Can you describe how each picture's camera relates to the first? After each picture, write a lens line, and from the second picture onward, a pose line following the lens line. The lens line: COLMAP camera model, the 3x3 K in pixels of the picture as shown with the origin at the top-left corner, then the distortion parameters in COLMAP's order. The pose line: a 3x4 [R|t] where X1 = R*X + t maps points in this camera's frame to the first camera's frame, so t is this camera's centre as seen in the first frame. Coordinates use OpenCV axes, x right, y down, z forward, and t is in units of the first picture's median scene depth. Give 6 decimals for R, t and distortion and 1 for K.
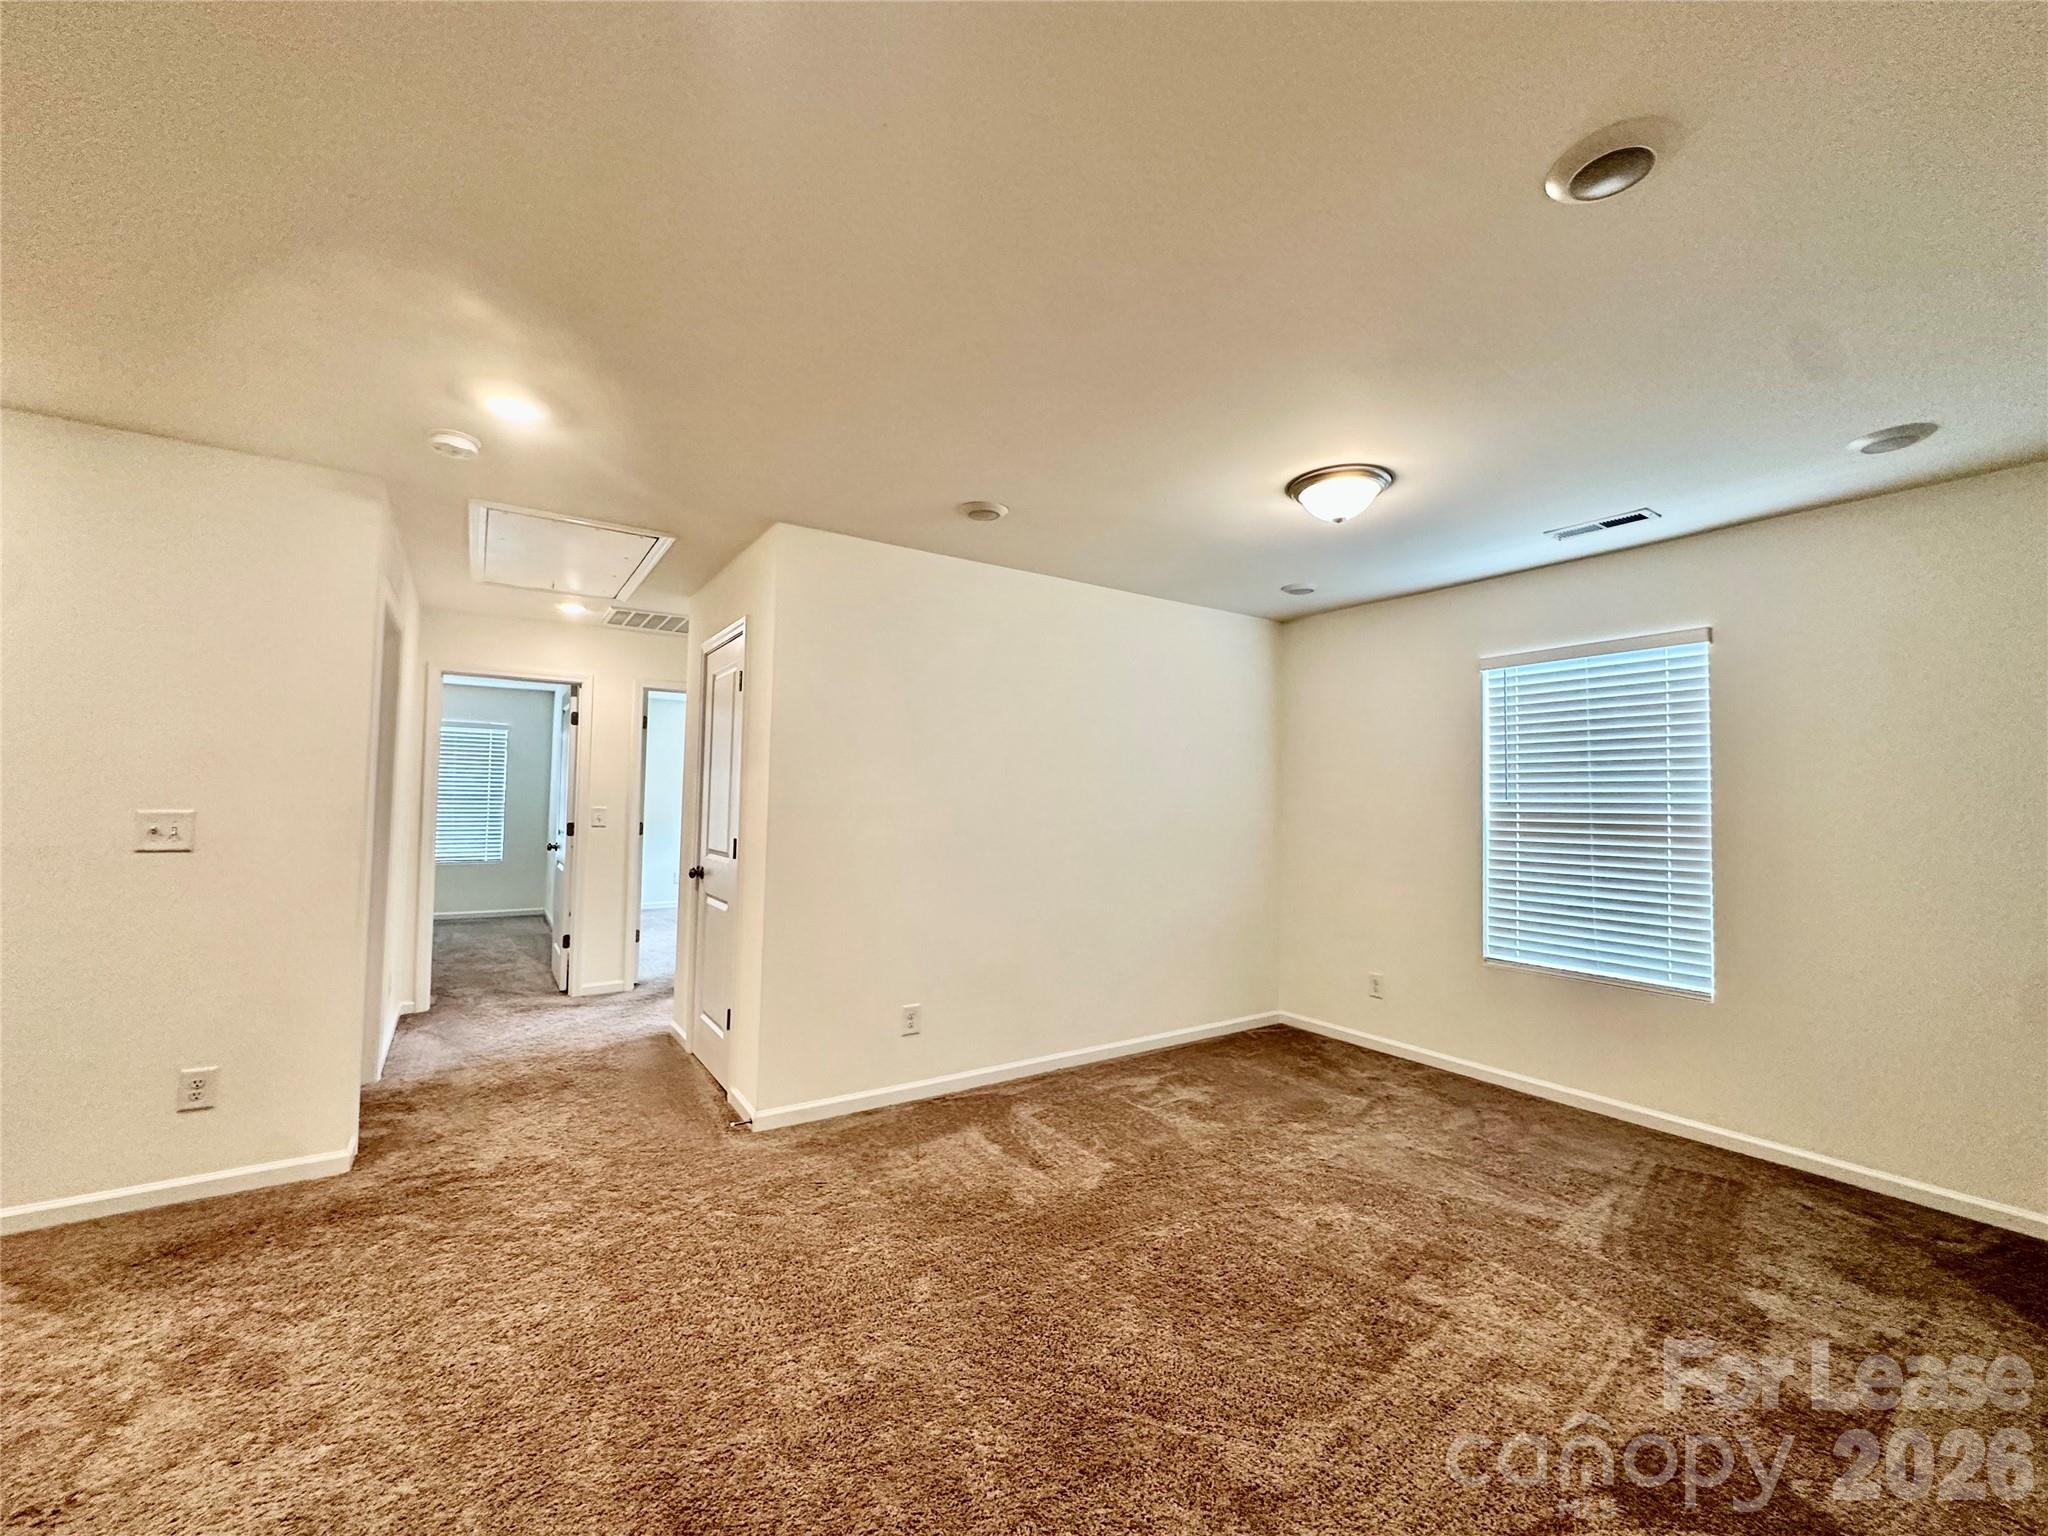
lens RADIAL K [[821.5, 0, 1024.0], [0, 821.5, 768.0], [0, 0, 1]] dist [-0.000740, -0.000111]
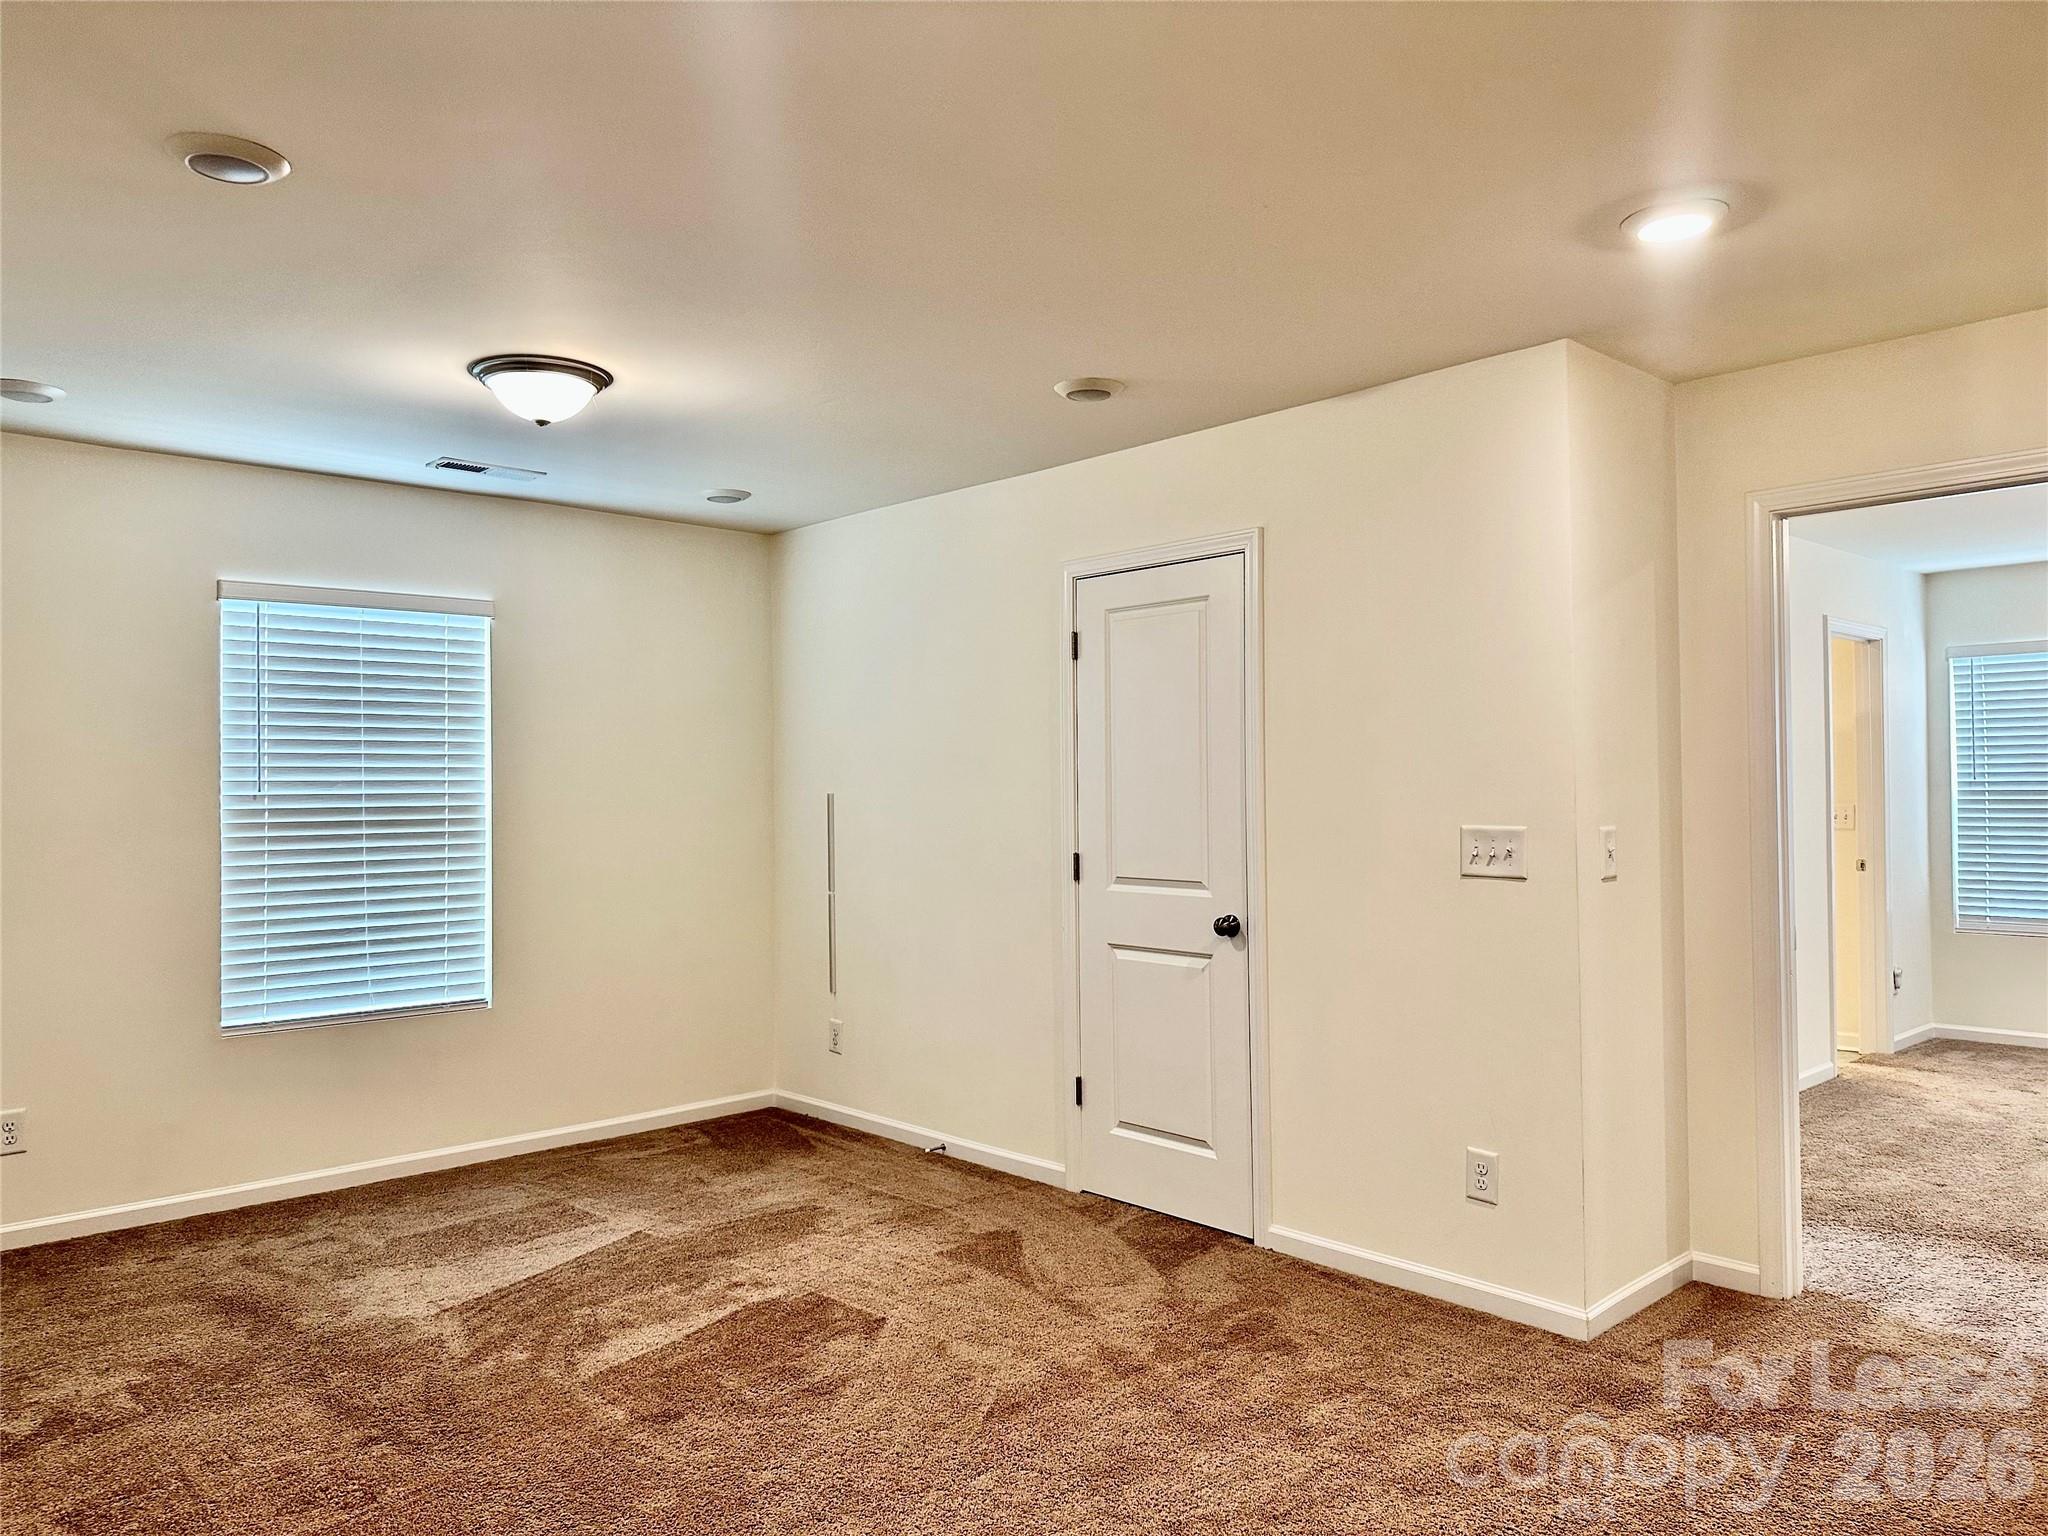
lens RADIAL K [[1440.5, 0, 1030.0], [0, 1440.5, 774.2], [0, 0, 1]] dist [0.075251, -0.098950]
pose [[-0.167313, -0.003829, 0.985896, -0.868225], [-0.035967, 0.999351, -0.002223, 0.004220], [-0.985248, -0.035832, -0.167342, 0.671468]]
